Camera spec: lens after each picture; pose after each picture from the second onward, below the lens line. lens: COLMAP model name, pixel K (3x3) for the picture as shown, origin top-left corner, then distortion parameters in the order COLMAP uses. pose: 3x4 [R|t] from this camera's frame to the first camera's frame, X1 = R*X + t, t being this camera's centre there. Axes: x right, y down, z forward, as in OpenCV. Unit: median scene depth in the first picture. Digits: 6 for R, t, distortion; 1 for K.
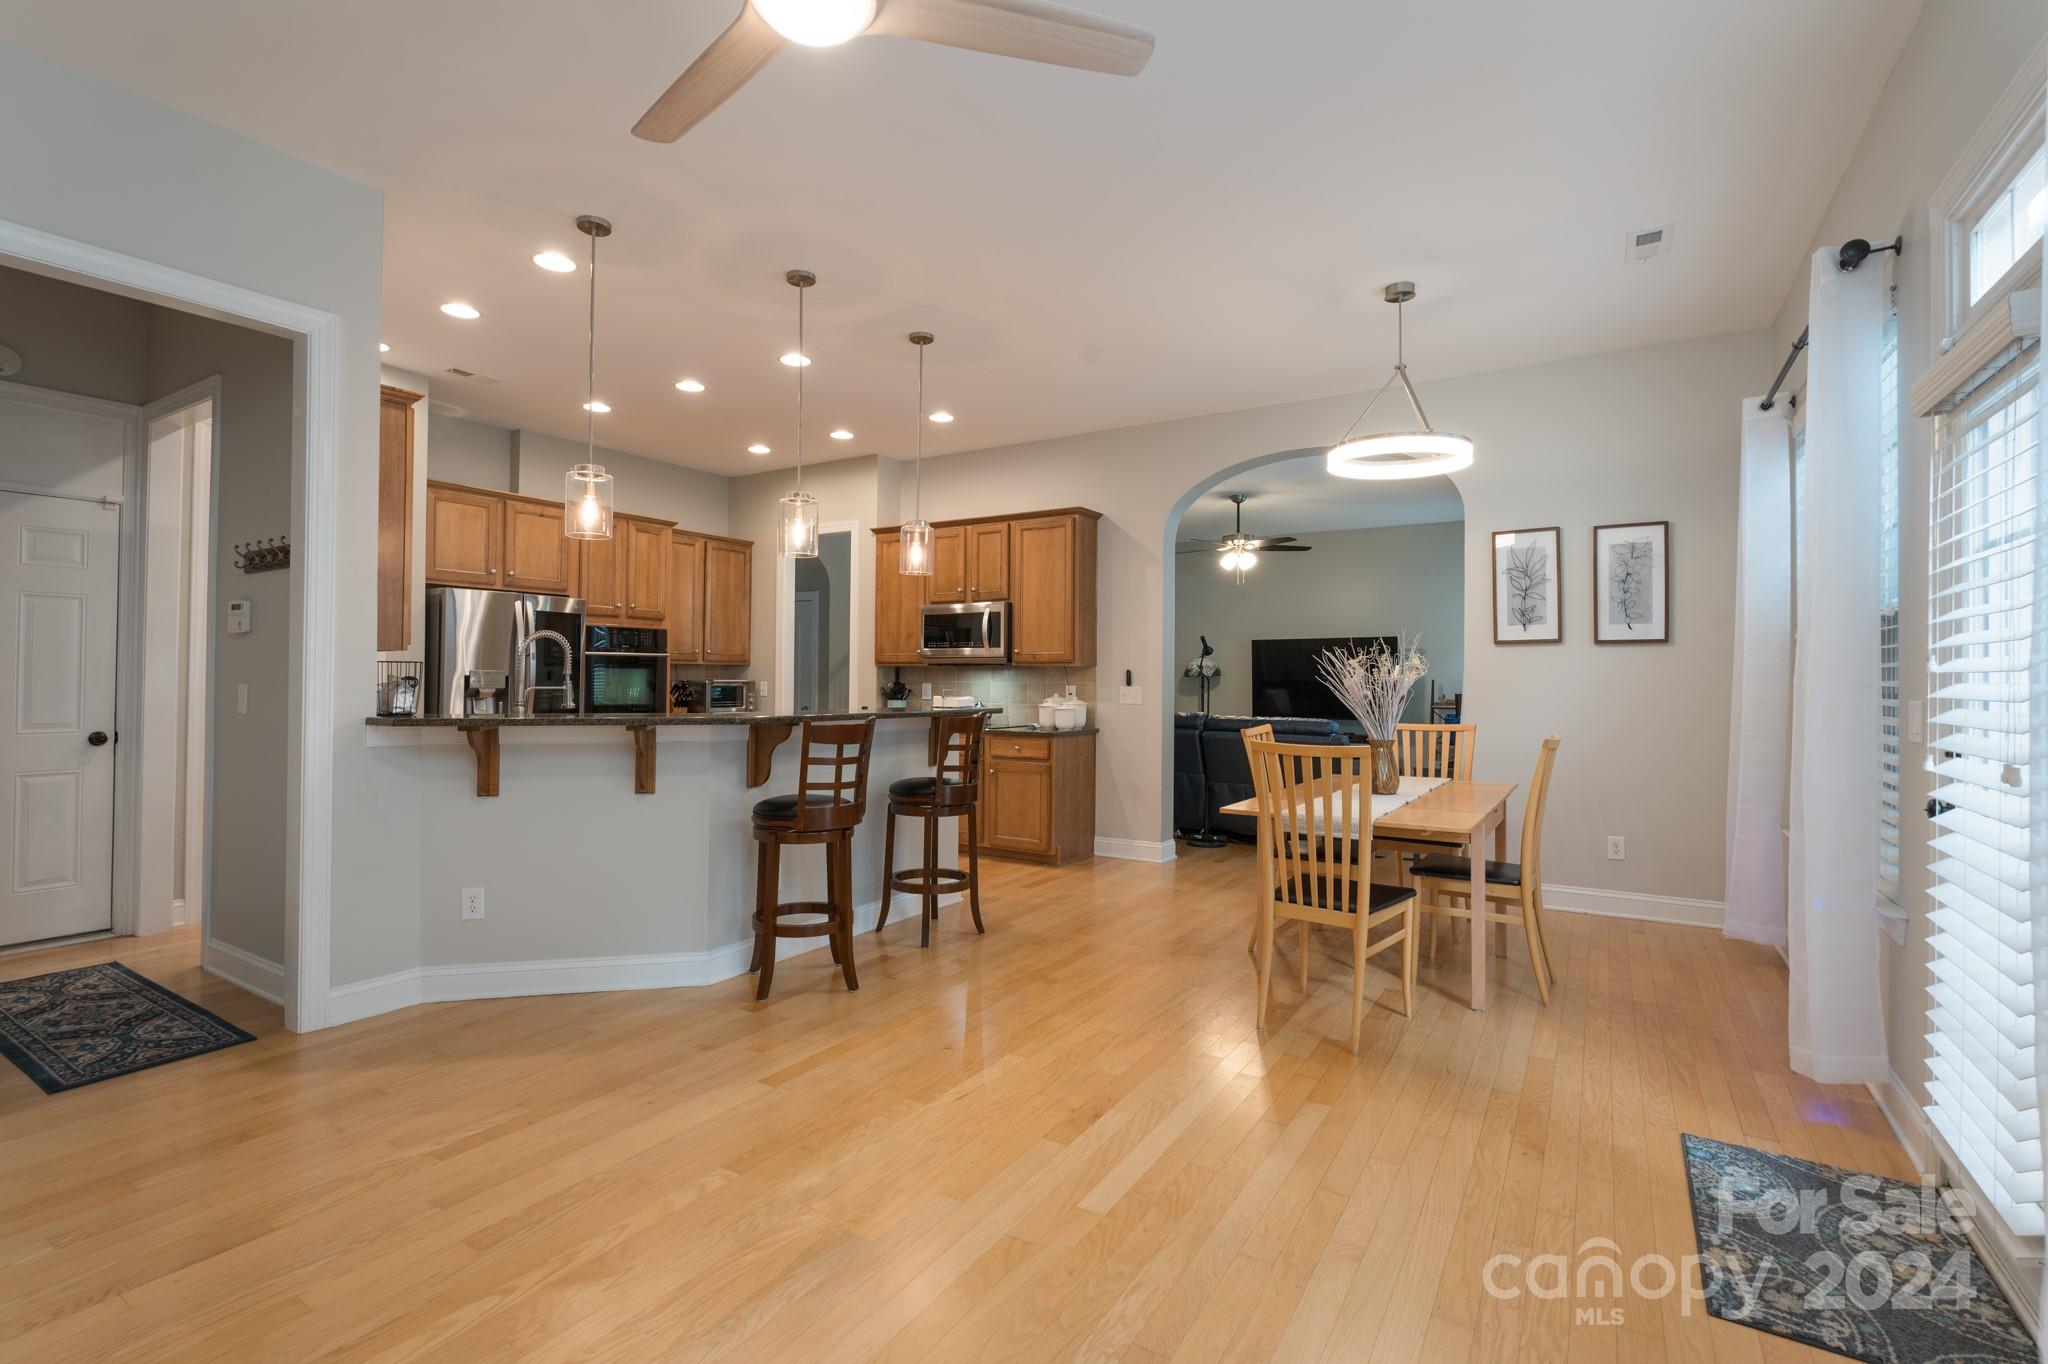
lens RADIAL K [[931.7, 0, 1010.3], [0, 931.7, 665.1], [0, 0, 1]] dist [0.000784, -0.000349]
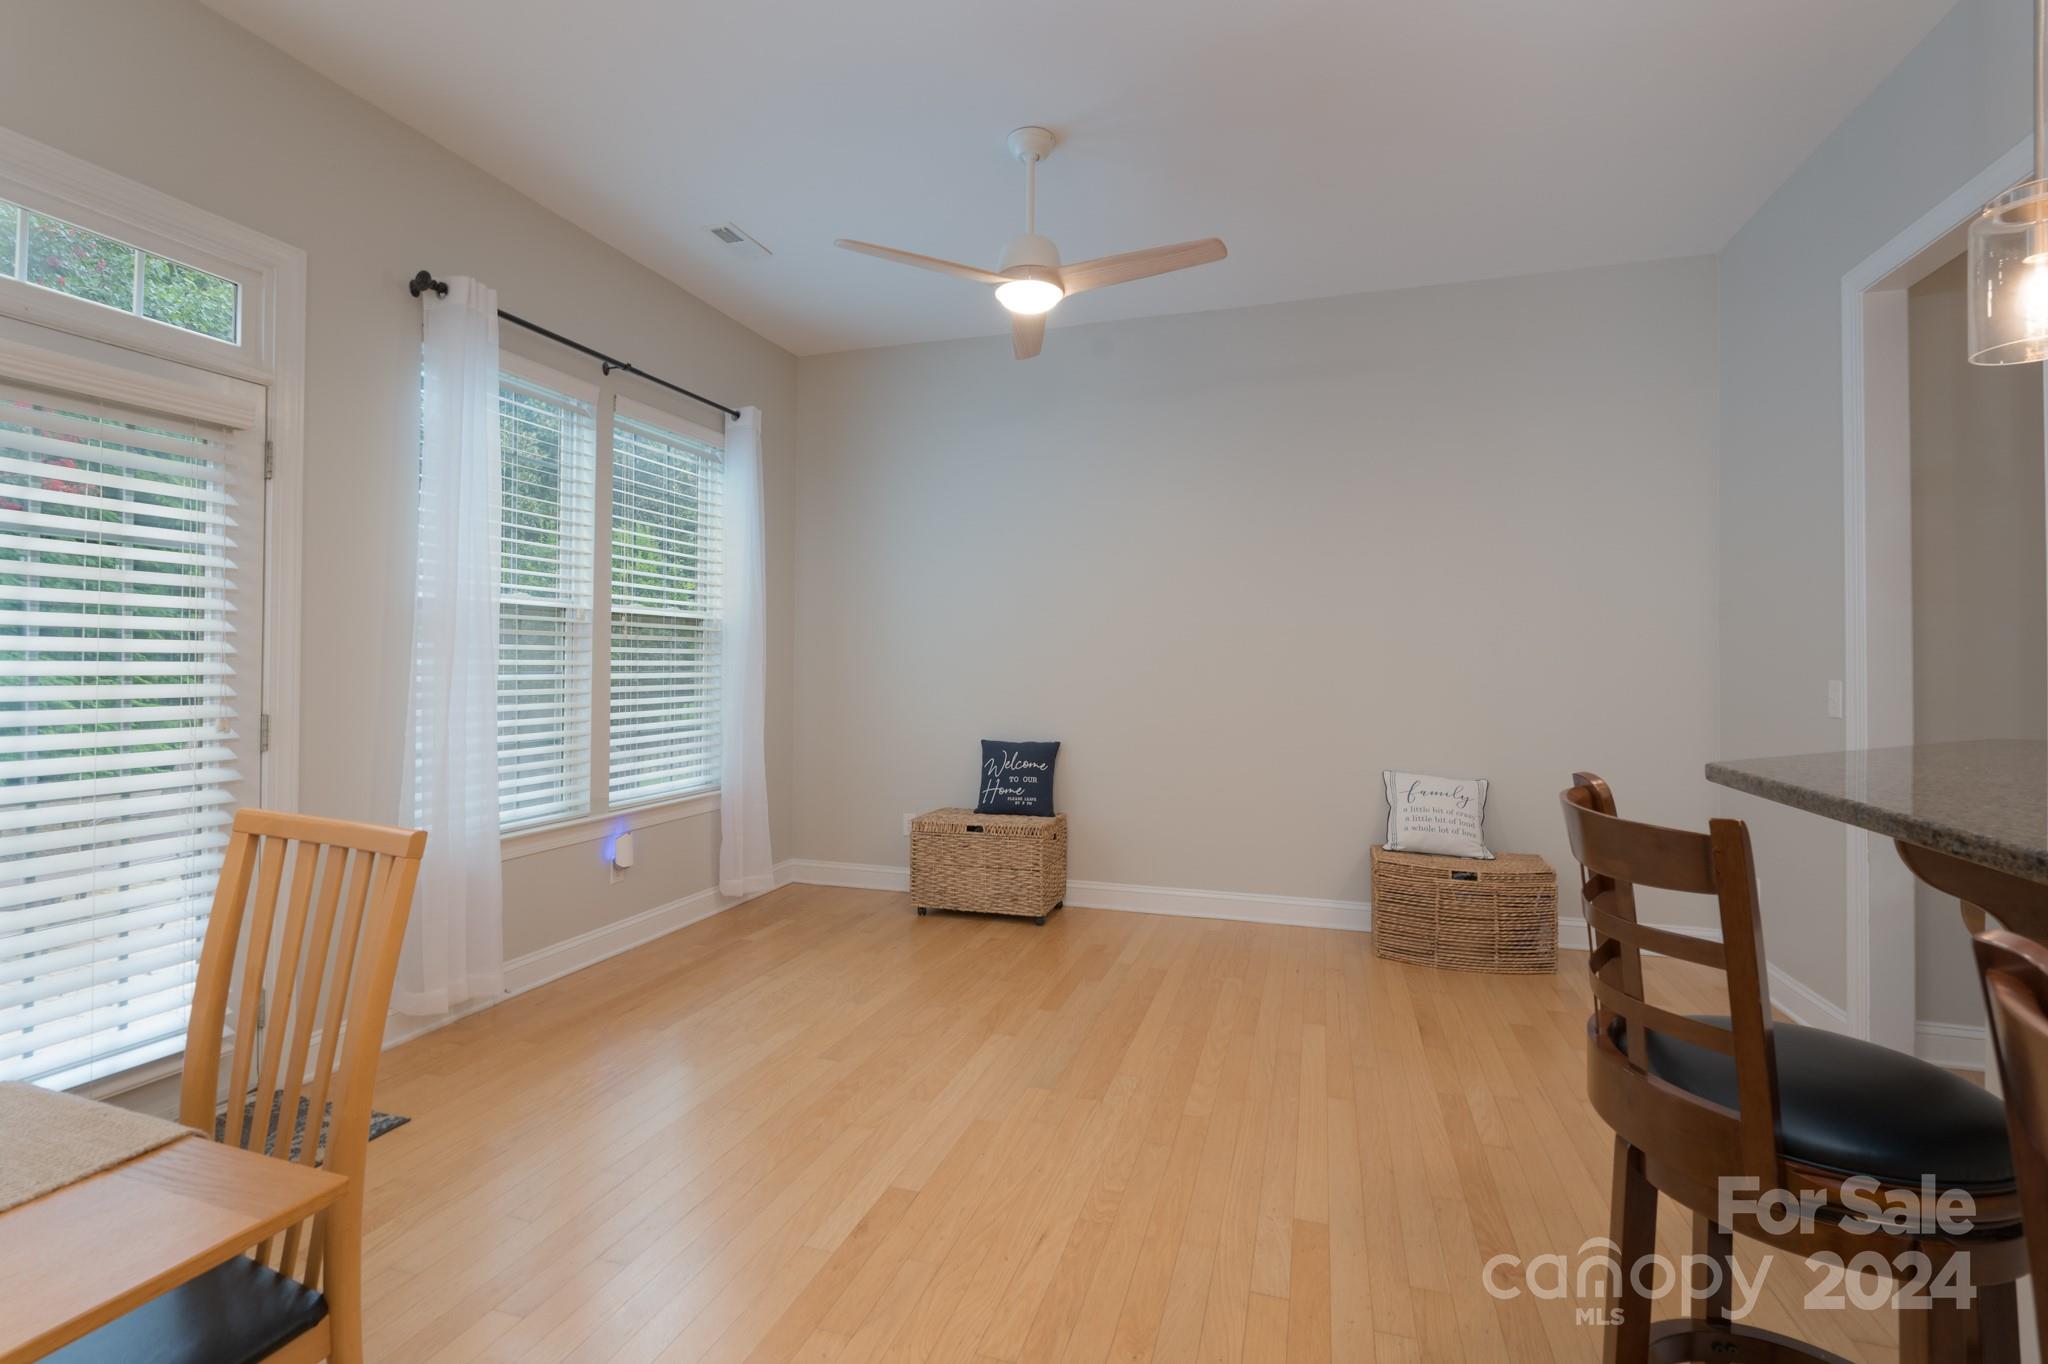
lens RADIAL K [[923.3, 0, 1019.8], [0, 923.3, 656.5], [0, 0, 1]] dist [-0.001356, -0.000191]
pose [[-0.967228, -0.013686, -0.253539, 0.059385], [-0.008353, 0.999721, -0.022097, 0.010305], [0.253770, -0.019255, -0.967073, 0.670405]]
